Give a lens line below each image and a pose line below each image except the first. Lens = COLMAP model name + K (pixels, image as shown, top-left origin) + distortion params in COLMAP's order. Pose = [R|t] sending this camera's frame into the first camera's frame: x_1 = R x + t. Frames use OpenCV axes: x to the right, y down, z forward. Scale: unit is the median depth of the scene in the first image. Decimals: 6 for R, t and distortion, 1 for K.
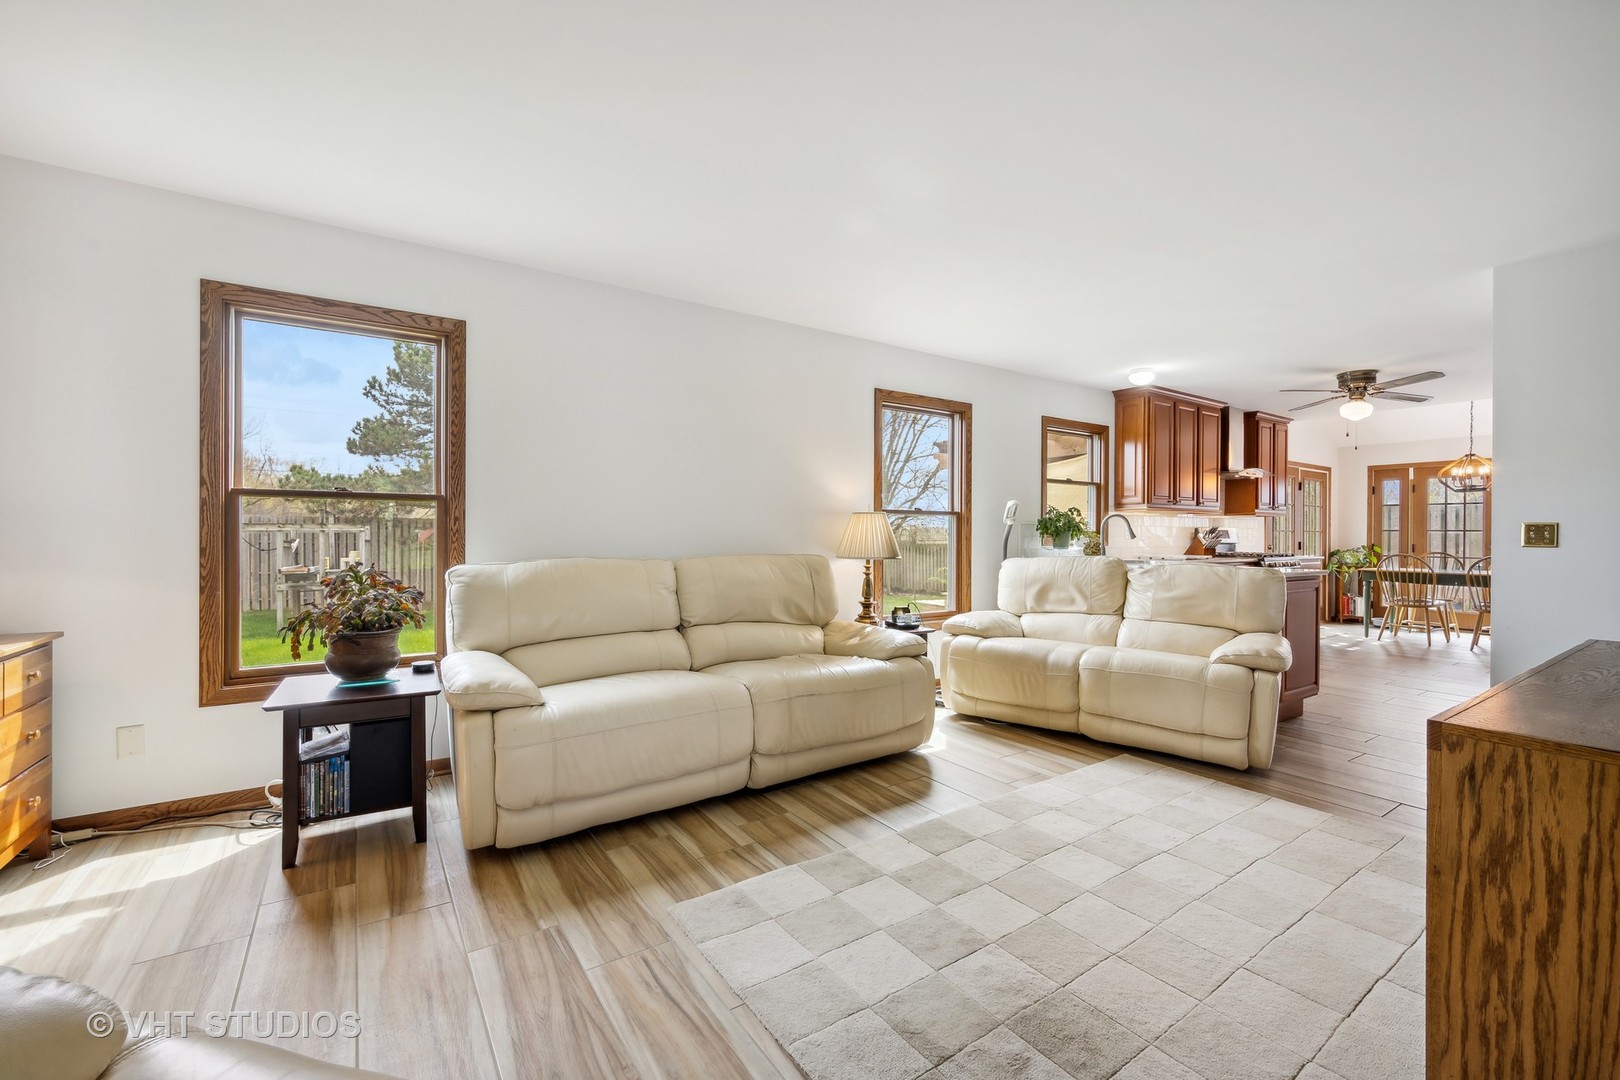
lens RADIAL K [[667.3, 0, 817.0], [0, 667.3, 537.5], [0, 0, 1]] dist [0.001048, 0.000048]
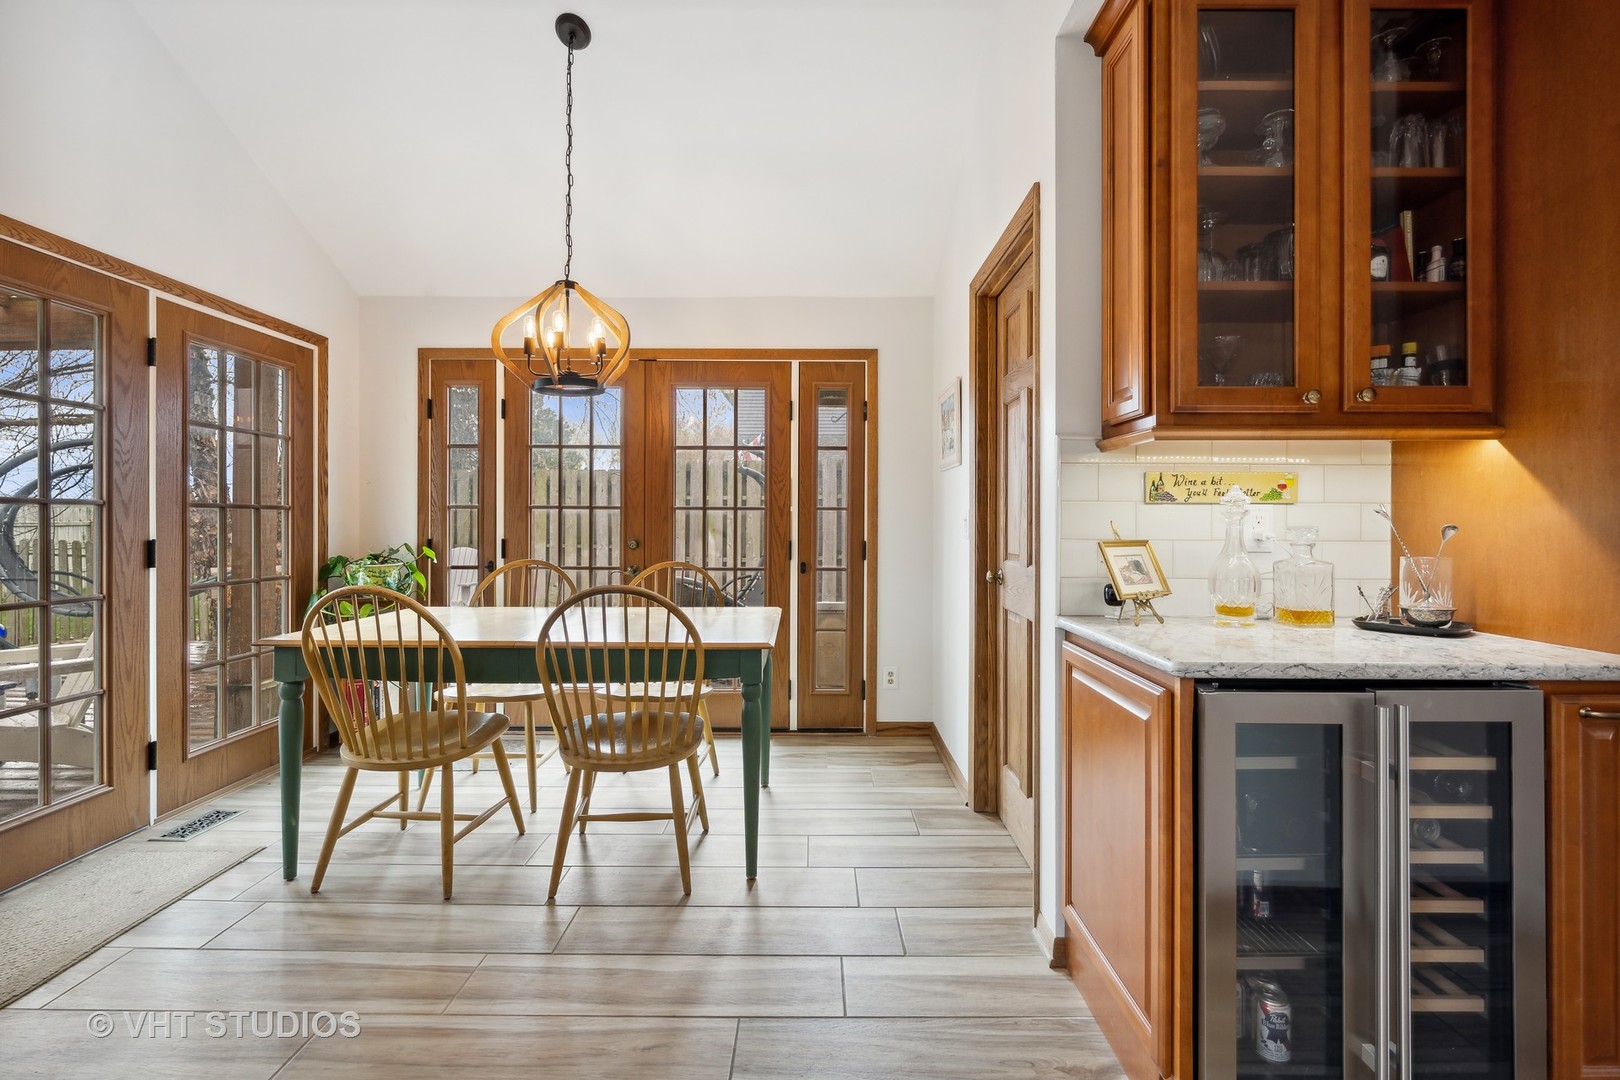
lens RADIAL K [[686.6, 0, 810.1], [0, 686.6, 532.8], [0, 0, 1]] dist [0.000749, 0.000012]
pose [[0.572683, -0.000180, 0.819777, 0.622542], [-0.002772, 0.999994, 0.002156, 0.003092], [-0.819772, -0.003507, 0.572679, 0.568819]]
